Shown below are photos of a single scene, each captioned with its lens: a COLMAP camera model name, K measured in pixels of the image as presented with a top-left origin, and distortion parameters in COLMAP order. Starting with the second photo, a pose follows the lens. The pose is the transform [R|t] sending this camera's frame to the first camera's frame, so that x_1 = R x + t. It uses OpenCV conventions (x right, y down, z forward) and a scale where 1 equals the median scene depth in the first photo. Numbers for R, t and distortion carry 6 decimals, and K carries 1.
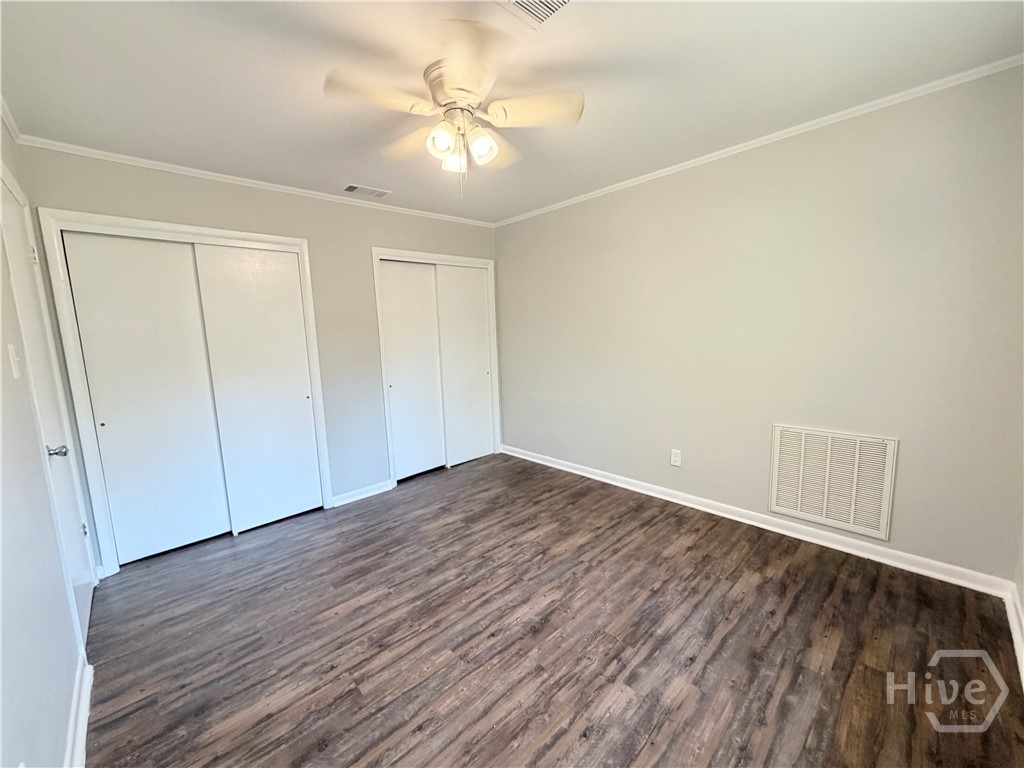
lens RADIAL K [[407.2, 0, 506.2], [0, 407.2, 382.3], [0, 0, 1]] dist [0.000267, -0.000696]
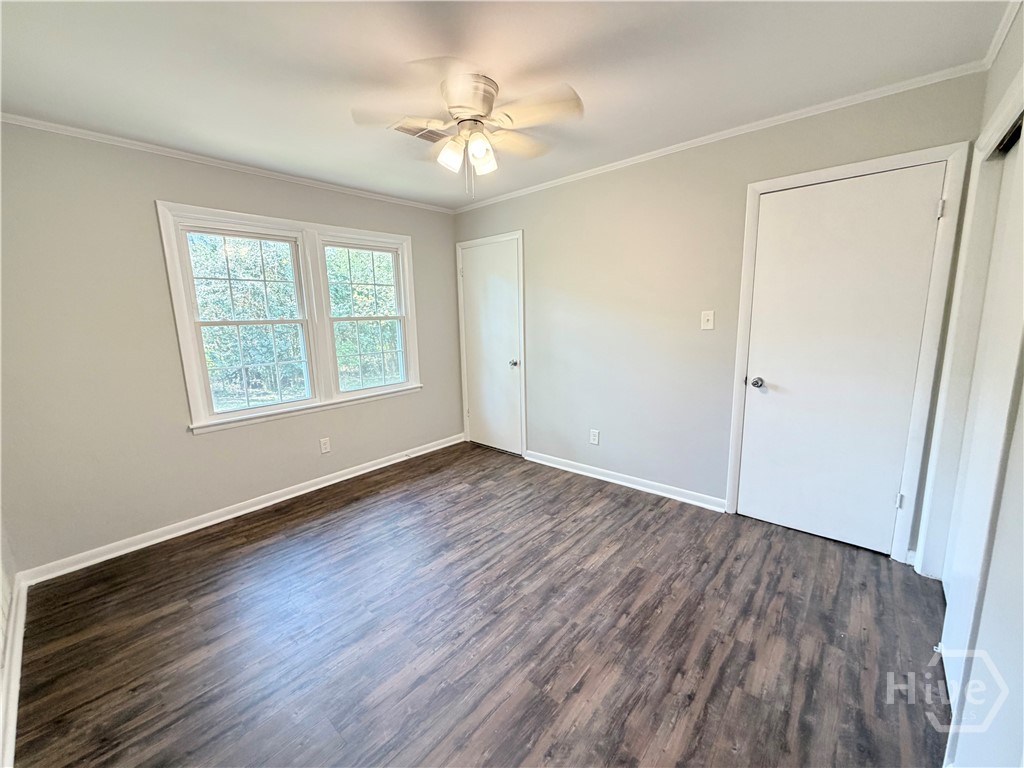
lens RADIAL K [[407.2, 0, 504.9], [0, 407.2, 385.3], [0, 0, 1]] dist [0.000267, -0.000696]
pose [[-0.994266, 0.077814, -0.073346, -0.054049], [0.053056, 0.954506, 0.293434, -0.228823], [0.092842, 0.287860, -0.953161, 1.749711]]
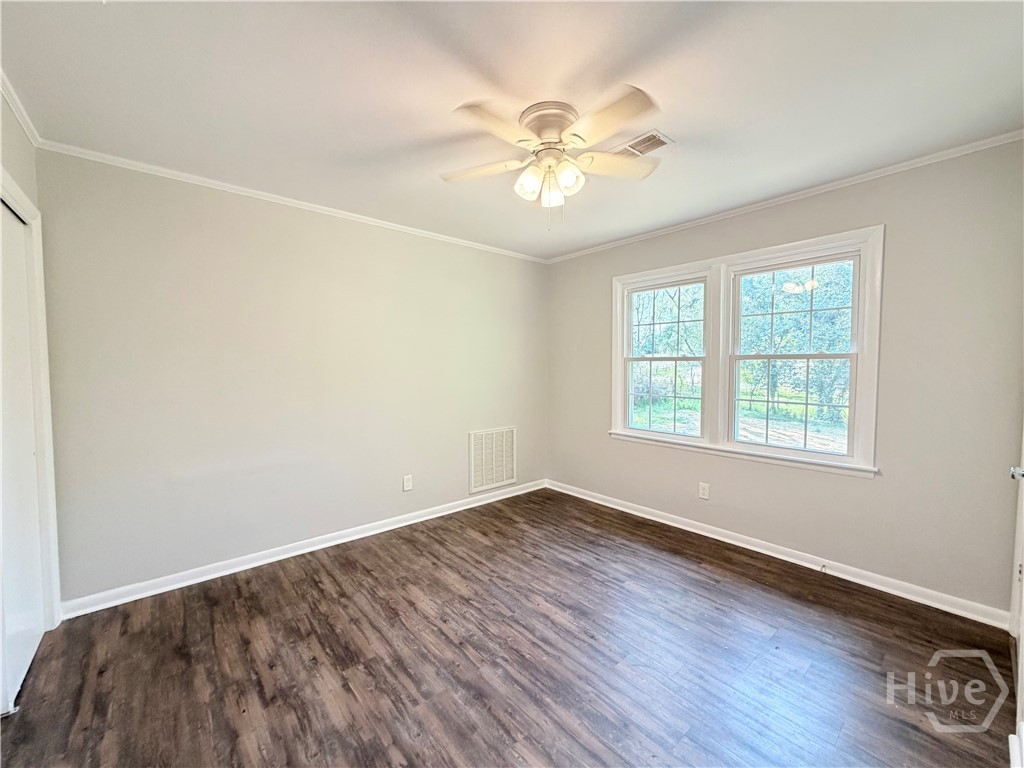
lens RADIAL K [[407.2, 0, 514.1], [0, 407.2, 384.6], [0, 0, 1]] dist [0.000267, -0.000696]
pose [[0.037037, -0.011390, 0.999249, -0.902164], [0.125677, 0.992049, 0.006650, -0.065811], [-0.991380, 0.125337, 0.038174, 0.871808]]
